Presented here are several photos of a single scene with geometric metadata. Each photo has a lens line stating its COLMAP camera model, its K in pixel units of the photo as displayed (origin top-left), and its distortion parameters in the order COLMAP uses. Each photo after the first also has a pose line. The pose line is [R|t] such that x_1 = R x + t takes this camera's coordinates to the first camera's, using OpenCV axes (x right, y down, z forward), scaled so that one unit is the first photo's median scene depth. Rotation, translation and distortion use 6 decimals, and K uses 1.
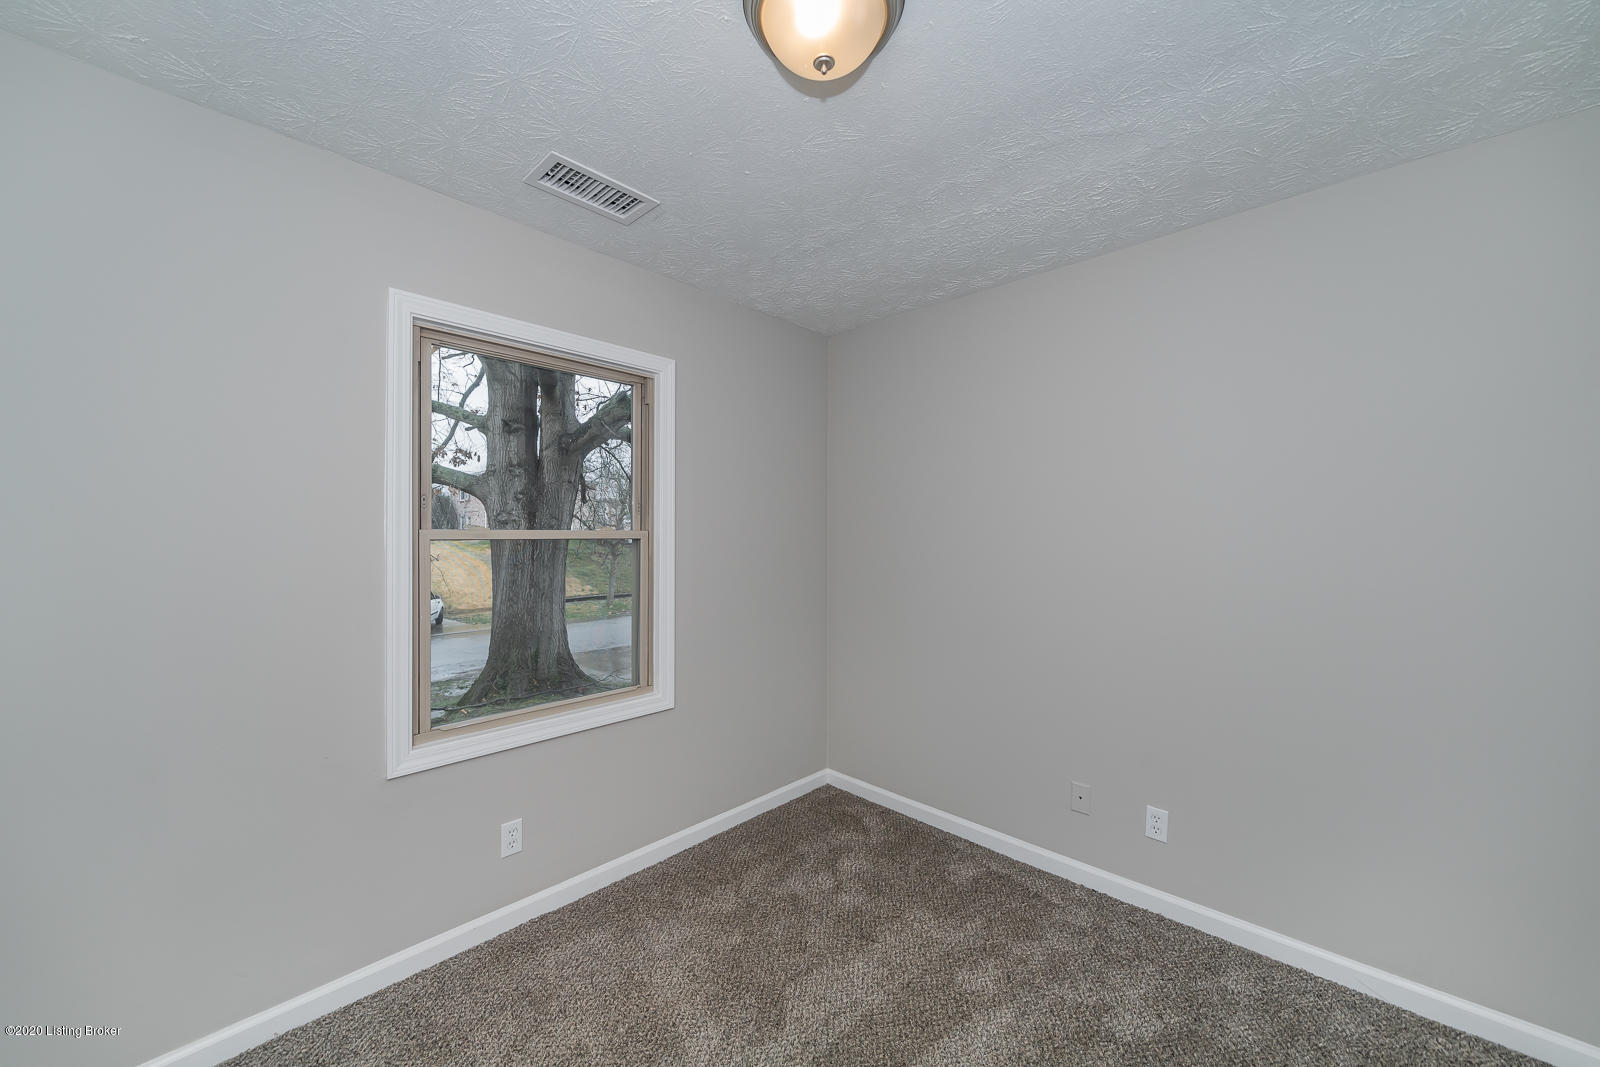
lens RADIAL K [[603.1, 0, 838.9], [0, 603.1, 538.1], [0, 0, 1]] dist [-0.001500, 0.000447]
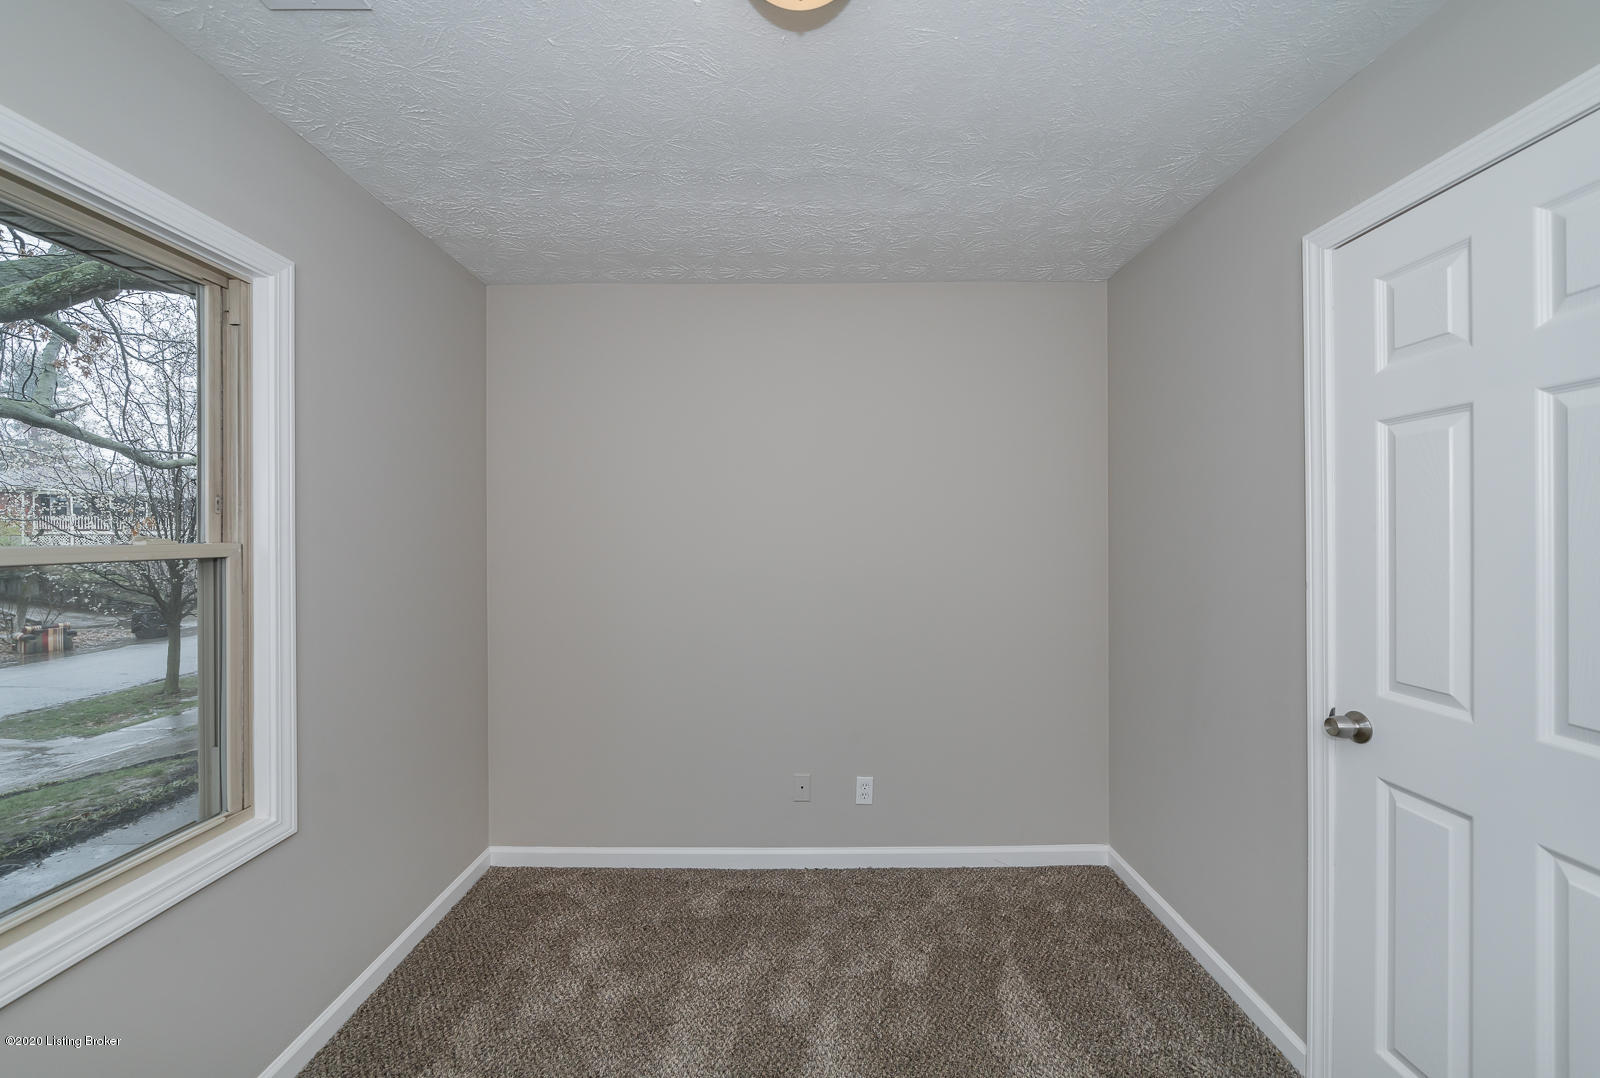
lens RADIAL K [[603.1, 0, 807.9], [0, 603.1, 542.4], [0, 0, 1]] dist [-0.001500, 0.000447]
pose [[0.739574, -0.013985, 0.672930, -0.316359], [0.012441, 0.999897, 0.007108, -0.010235], [-0.672961, 0.003115, 0.739672, 0.212848]]
